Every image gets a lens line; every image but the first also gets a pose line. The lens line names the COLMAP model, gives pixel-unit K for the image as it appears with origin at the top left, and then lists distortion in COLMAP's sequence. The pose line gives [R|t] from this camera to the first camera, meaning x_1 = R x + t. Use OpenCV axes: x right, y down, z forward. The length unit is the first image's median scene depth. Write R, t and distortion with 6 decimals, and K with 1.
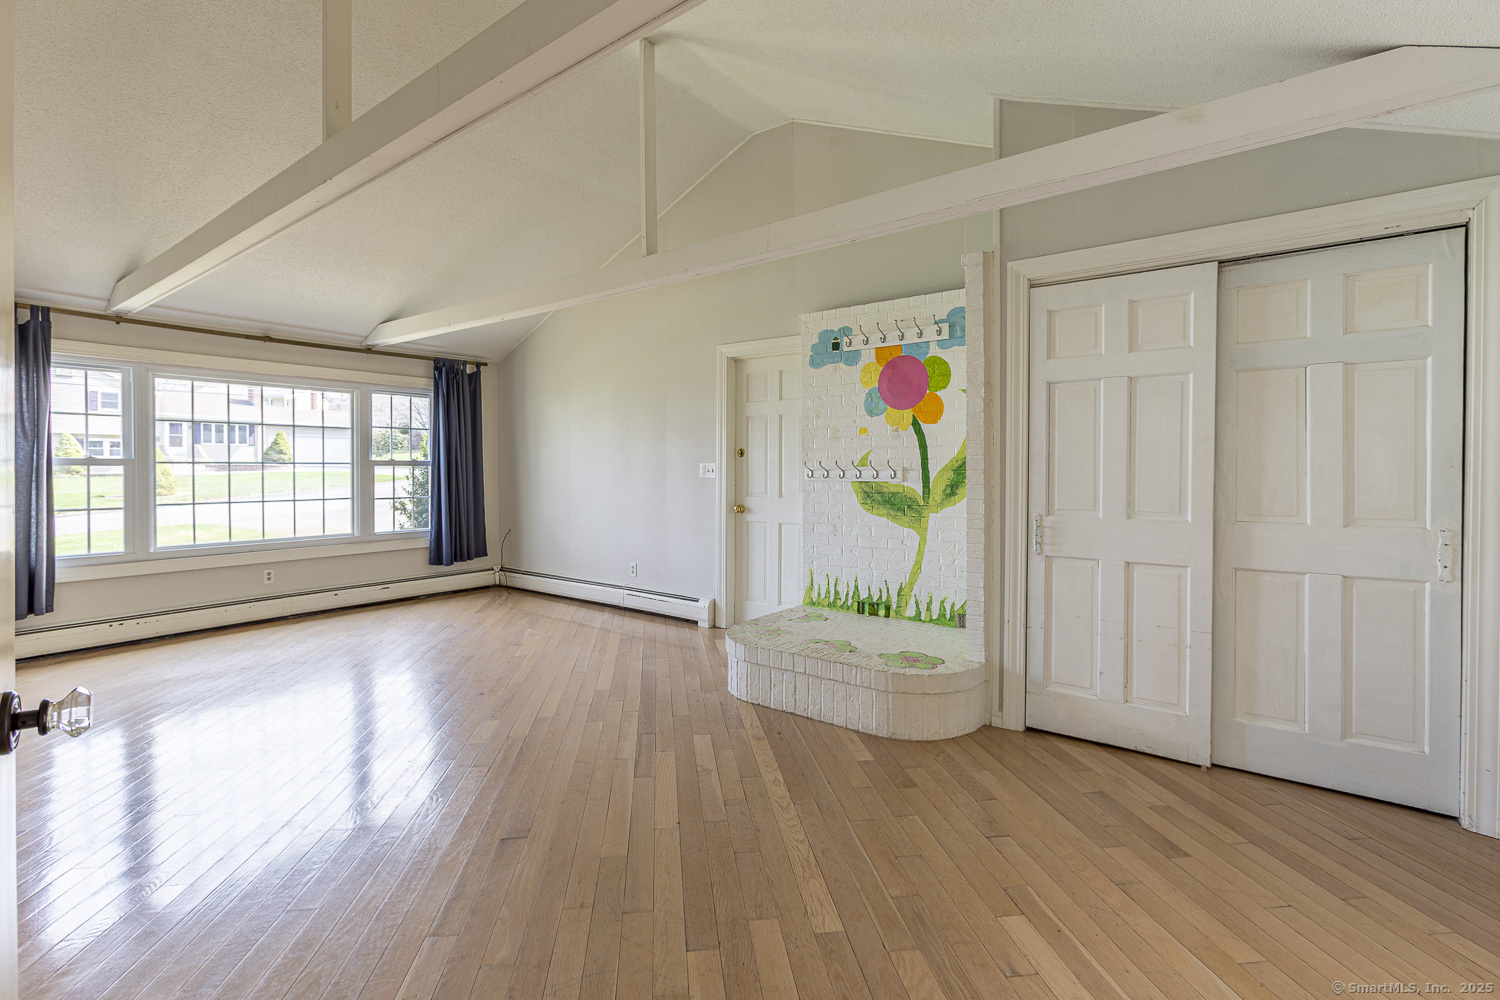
lens RADIAL K [[676.4, 0, 721.2], [0, 676.4, 479.7], [0, 0, 1]] dist [-0.005855, 0.006767]
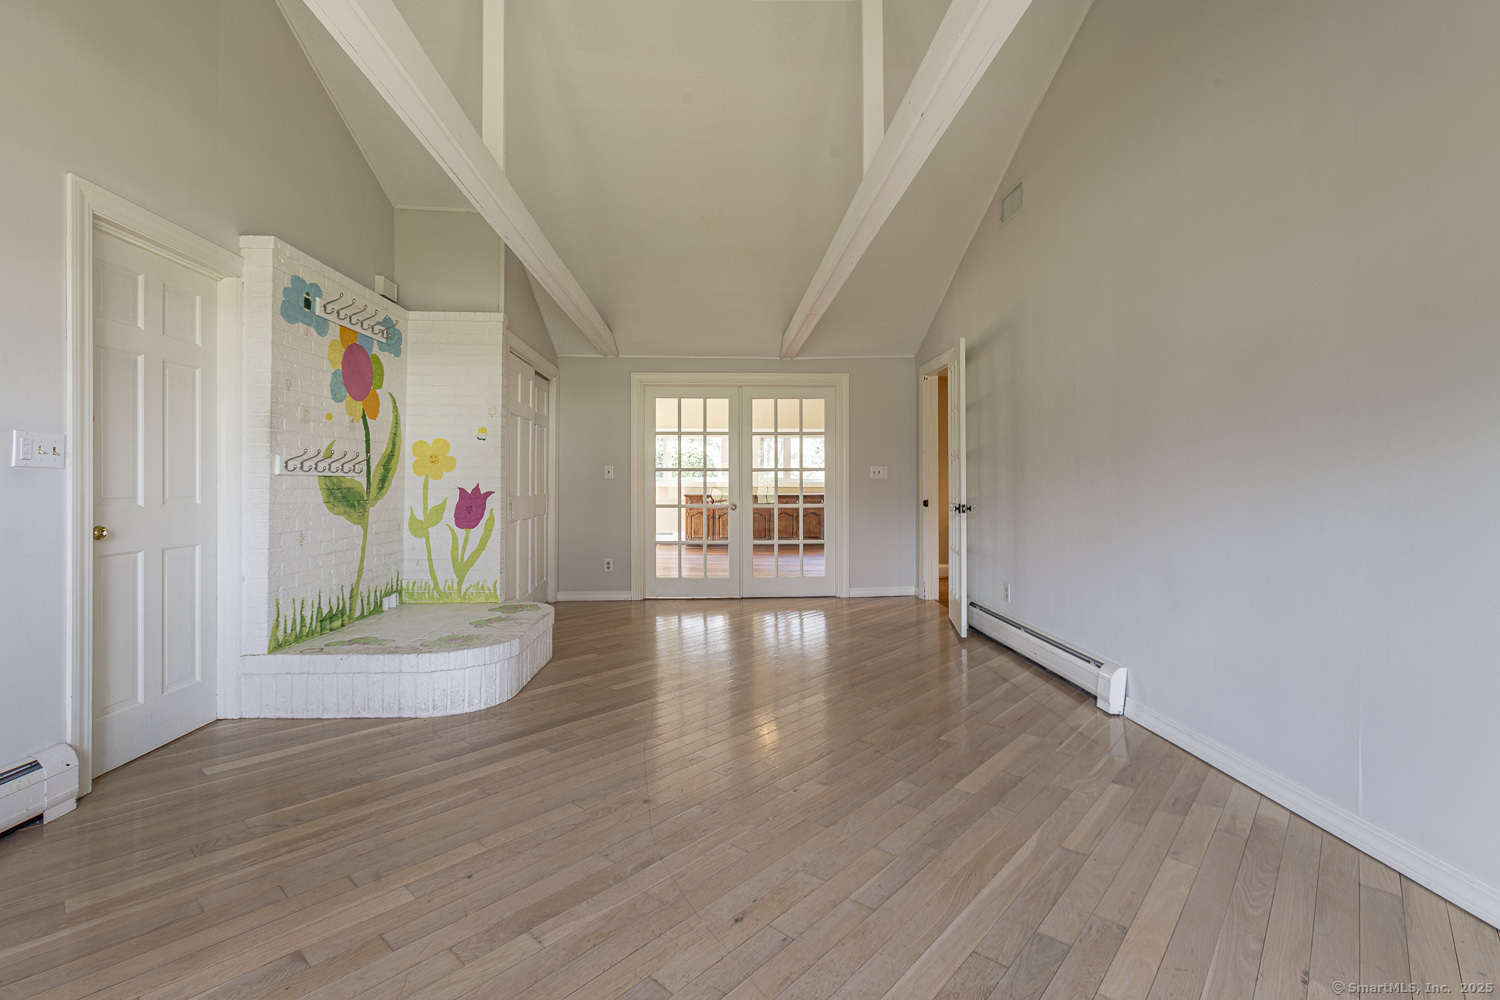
lens RADIAL K [[676.4, 0, 754.4], [0, 676.4, 488.8], [0, 0, 1]] dist [-0.005855, 0.006767]
pose [[-0.662696, -0.003003, 0.748882, -0.775062], [0.013864, 0.999771, 0.016277, 0.012392], [-0.748760, 0.021169, -0.662503, 1.154319]]
